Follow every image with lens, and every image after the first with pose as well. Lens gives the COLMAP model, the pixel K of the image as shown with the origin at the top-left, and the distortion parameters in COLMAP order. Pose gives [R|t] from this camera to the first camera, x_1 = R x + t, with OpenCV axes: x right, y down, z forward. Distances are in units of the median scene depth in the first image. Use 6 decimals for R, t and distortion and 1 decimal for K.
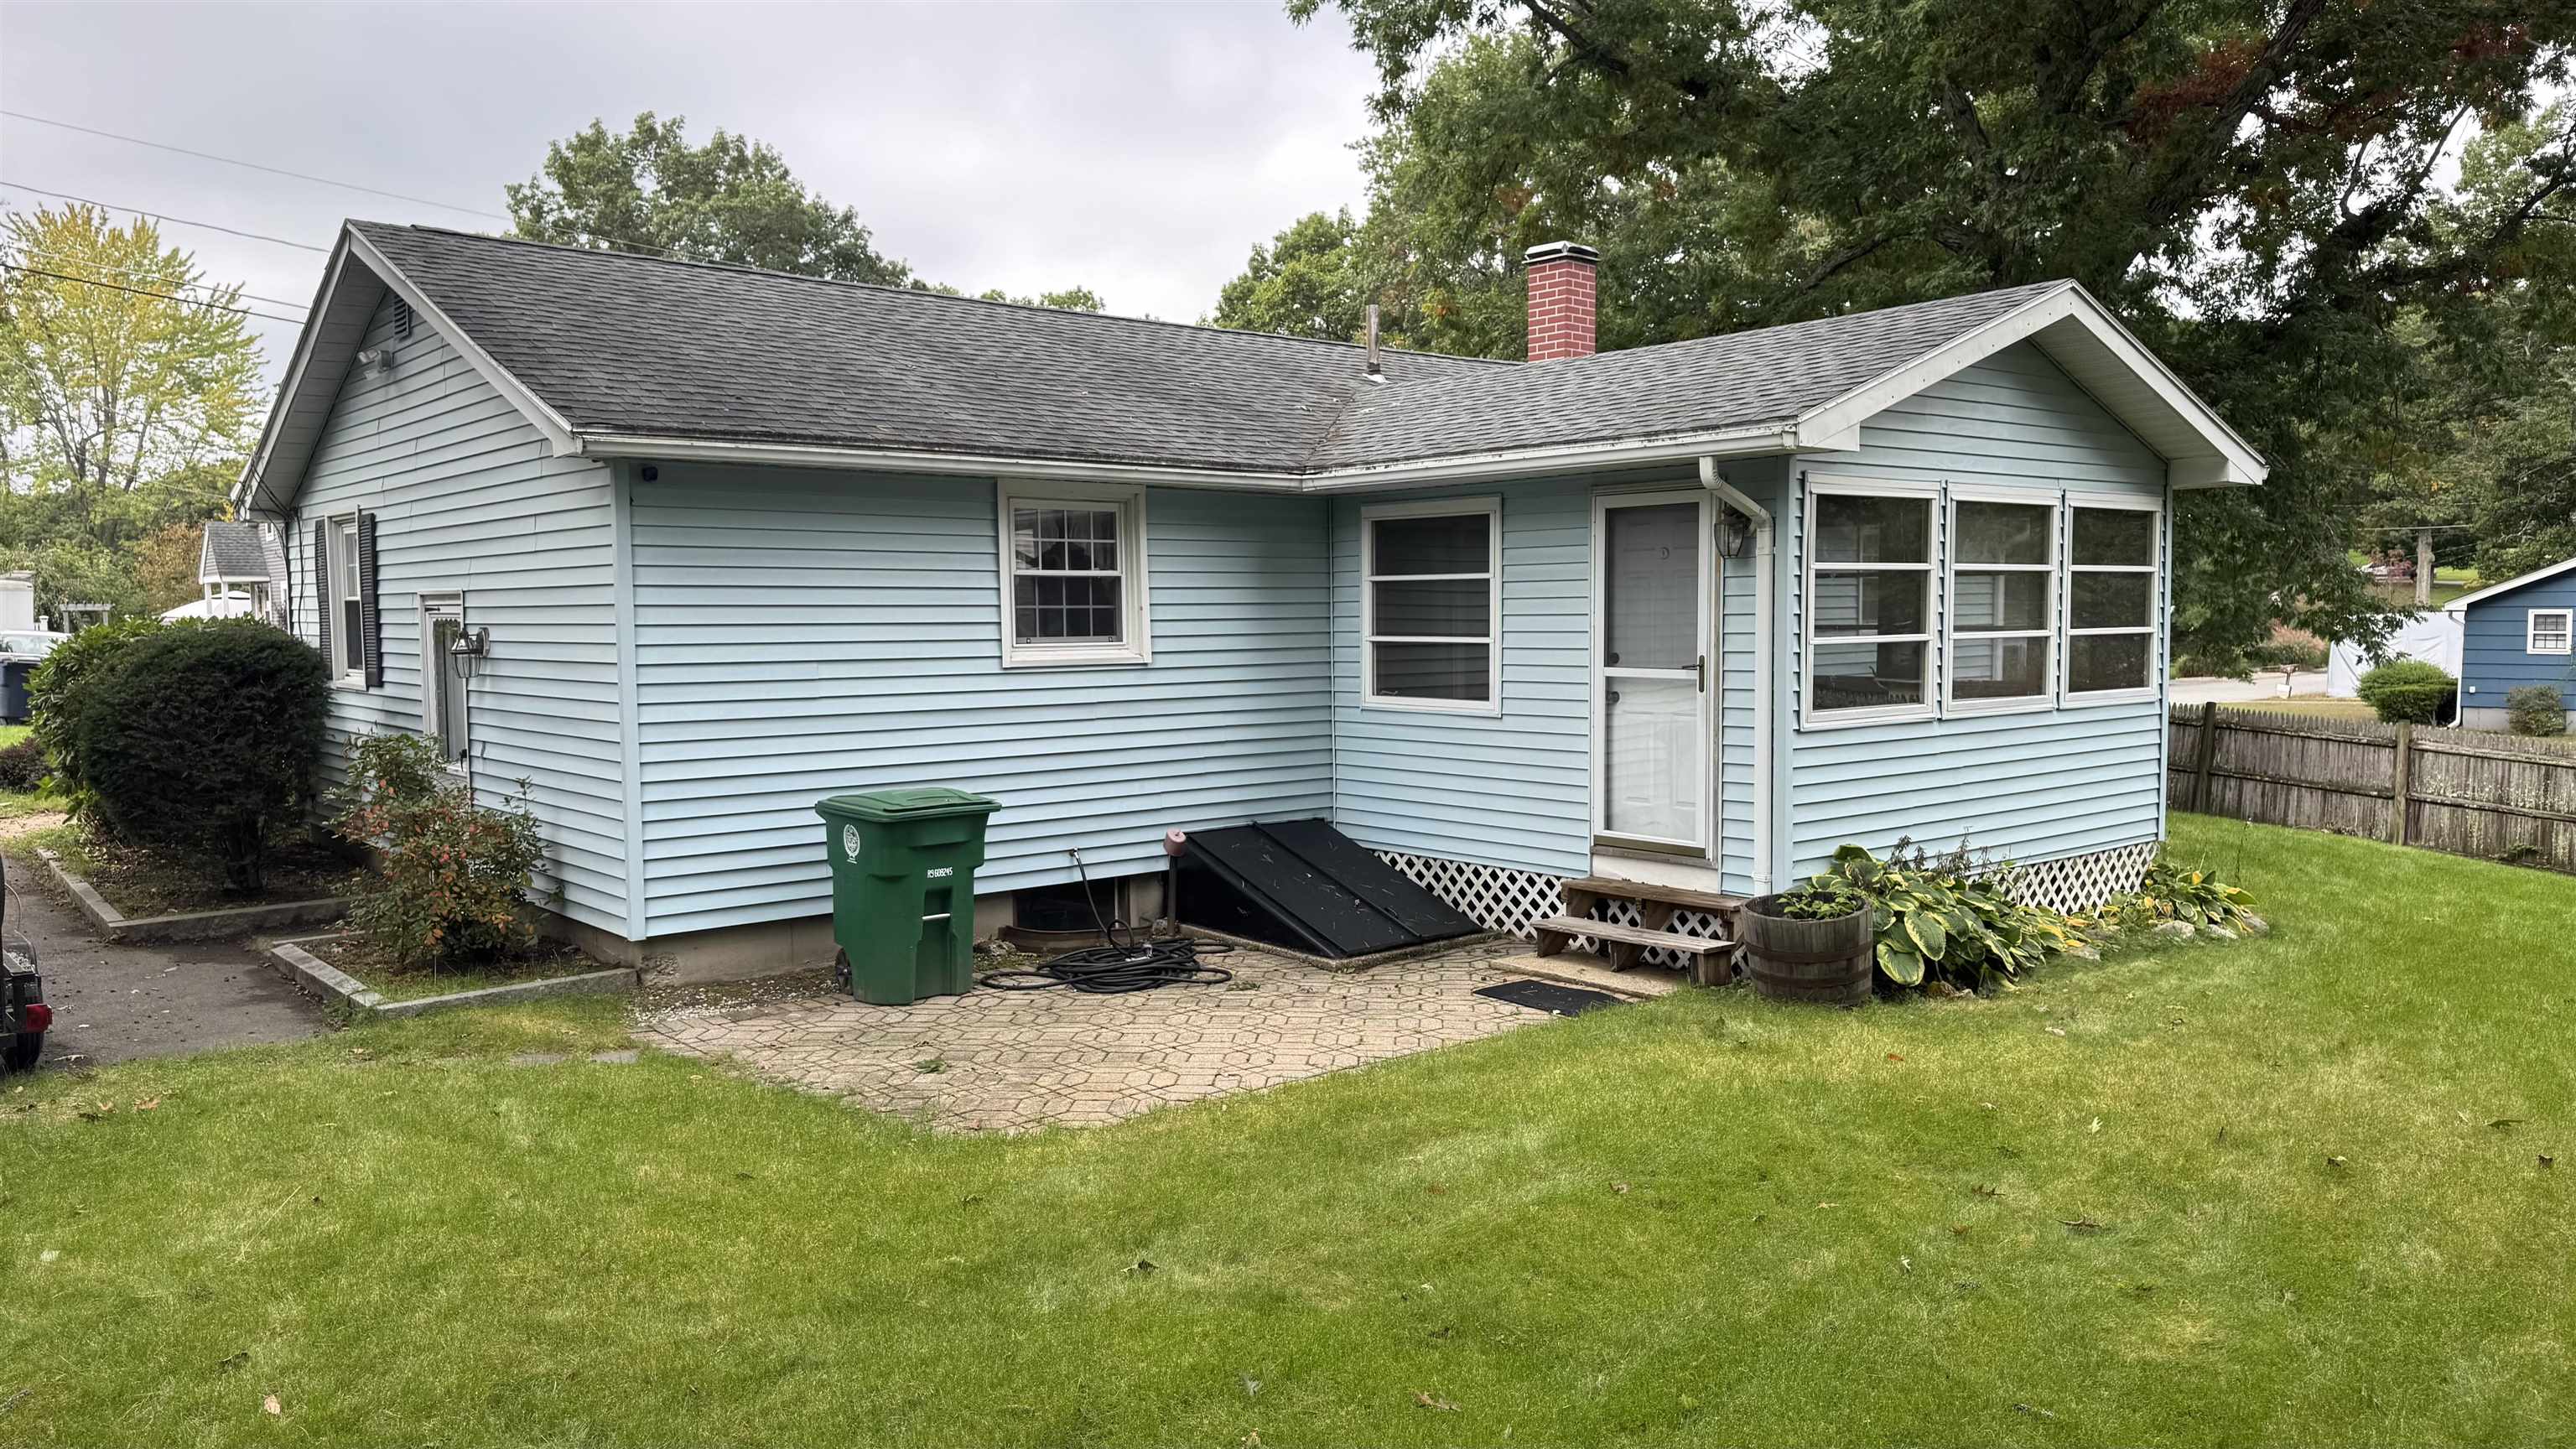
lens RADIAL K [[1762.6, 0, 1267.8], [0, 1762.6, 735.8], [0, 0, 1]] dist [0.060960, -0.066654]
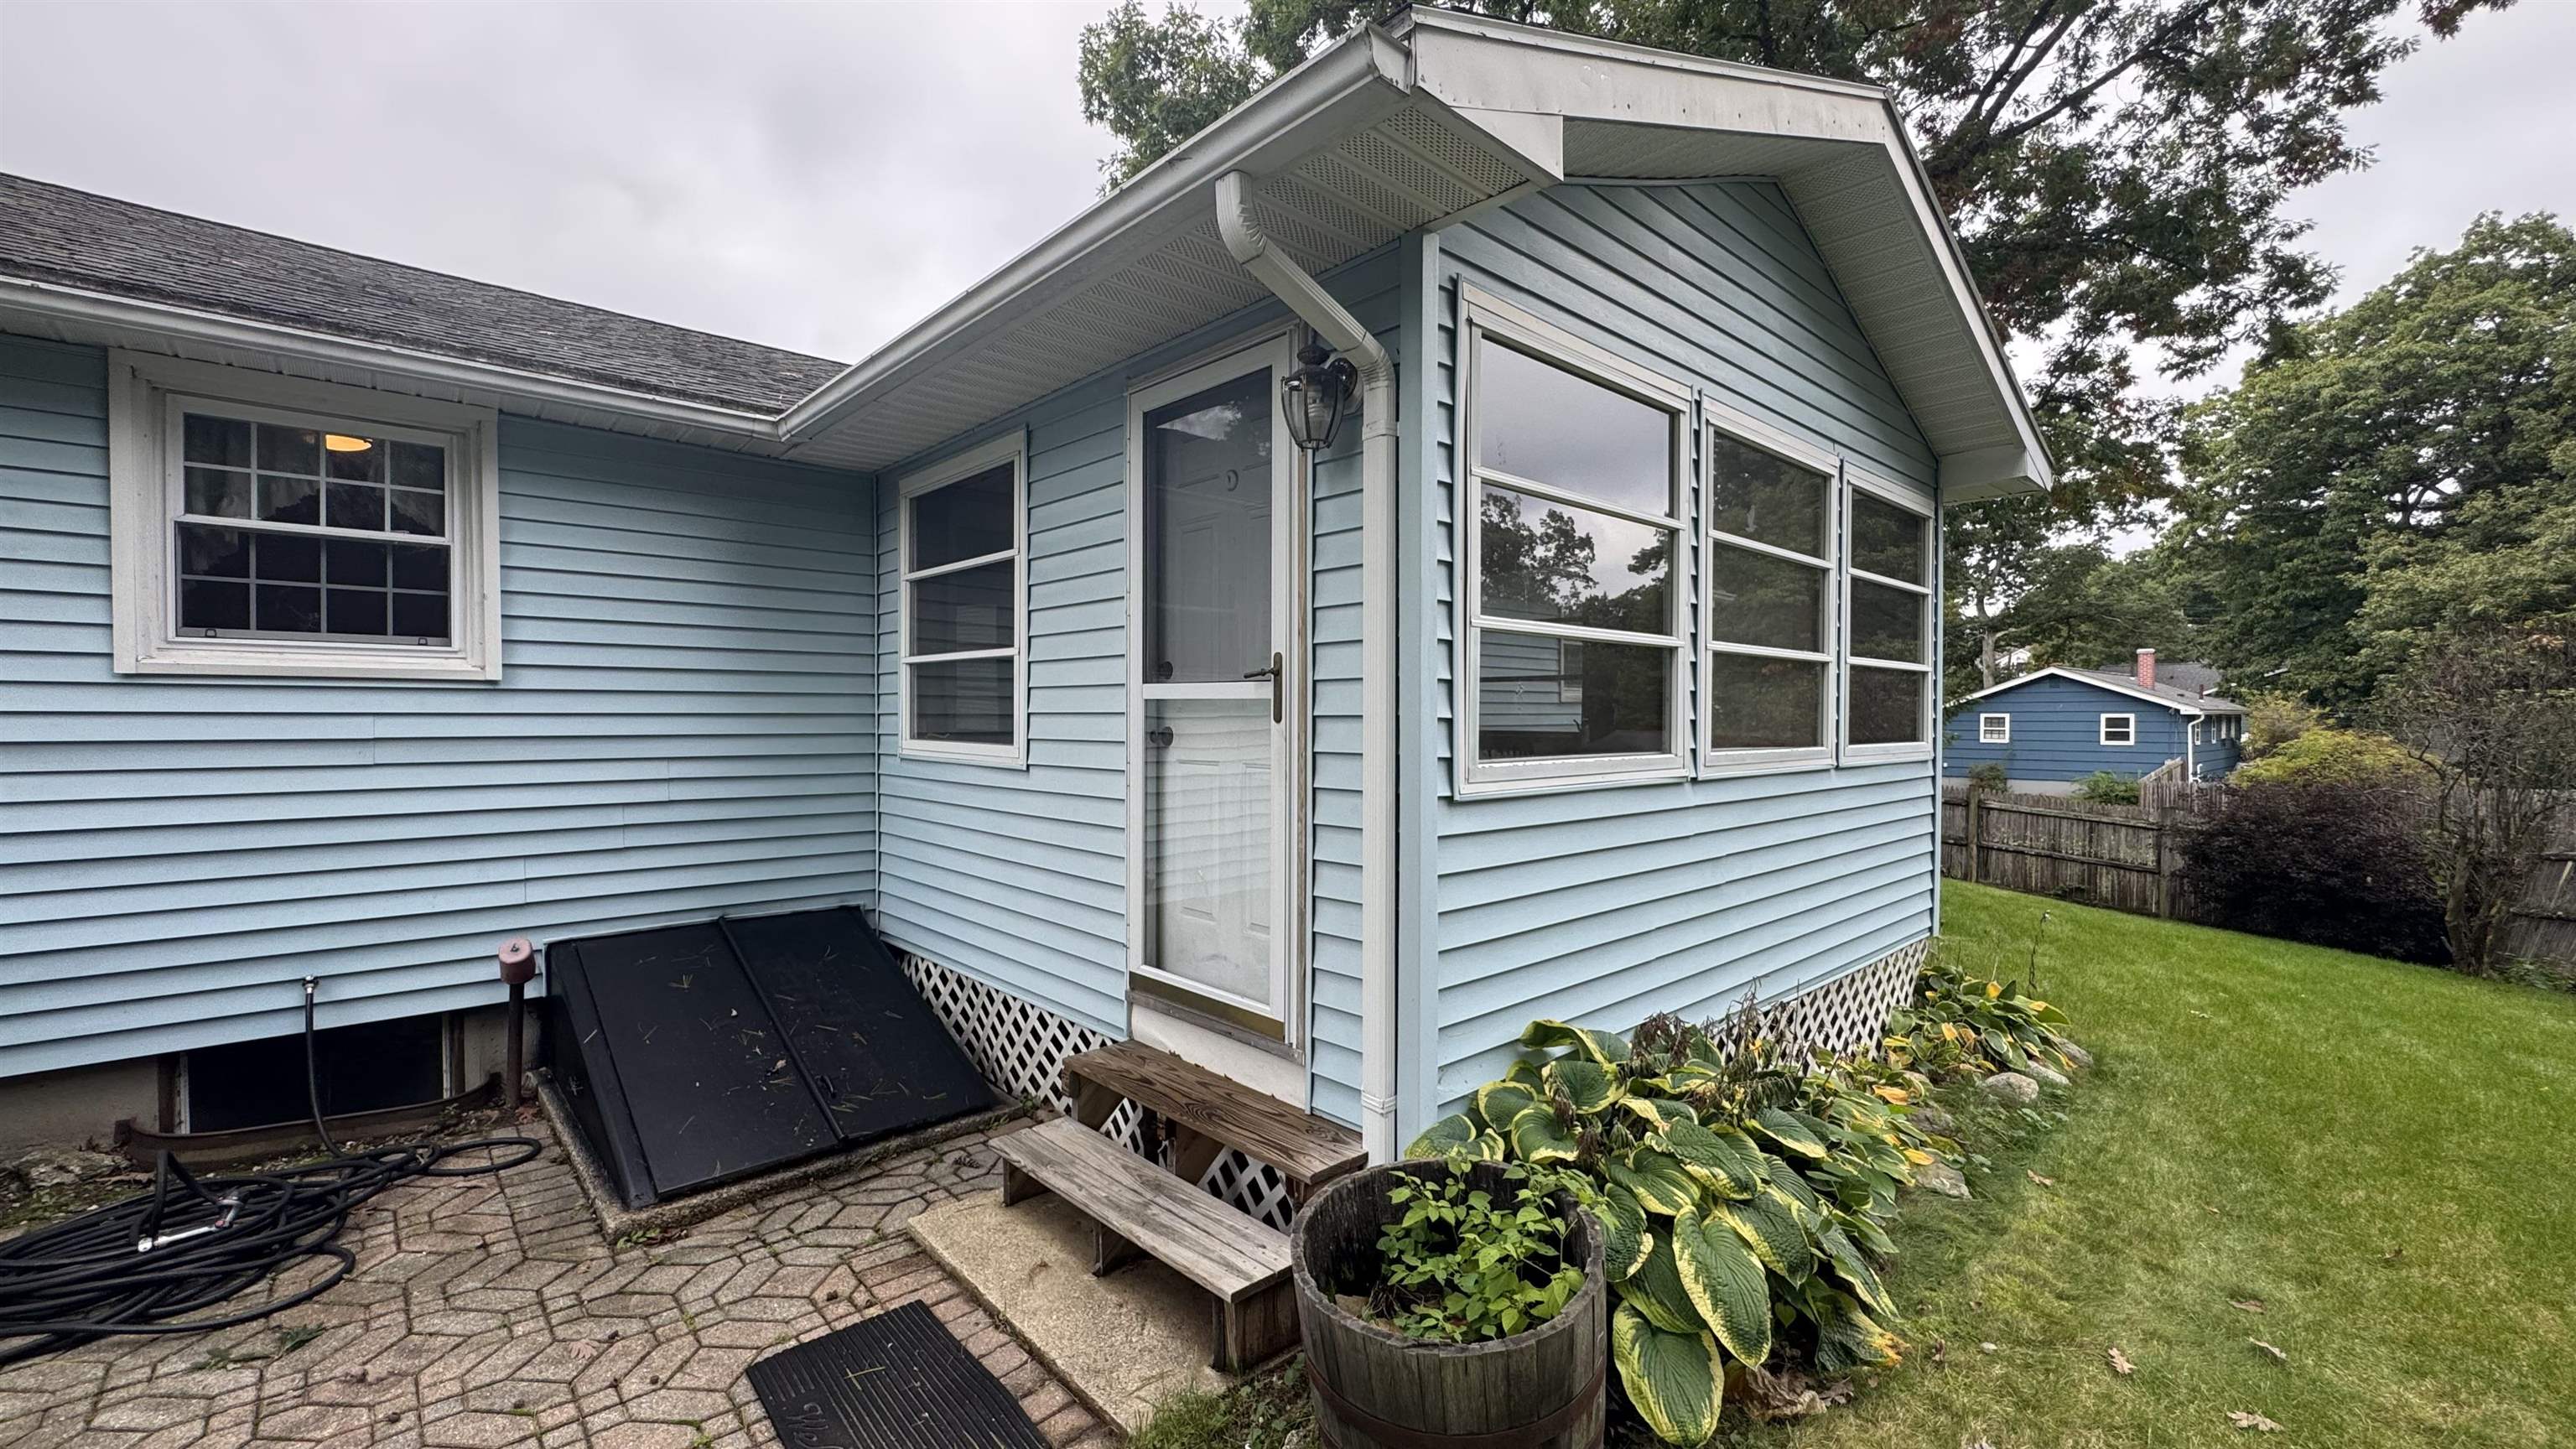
lens RADIAL K [[1035.2, 0, 1288.0], [0, 1035.2, 724.5], [0, 0, 1]] dist [-0.024386, 0.000177]
pose [[0.998063, 0.013039, 0.060830, 0.205670], [-0.009288, 0.998061, -0.061549, -0.004729], [-0.061515, 0.060865, 0.996249, 0.620832]]
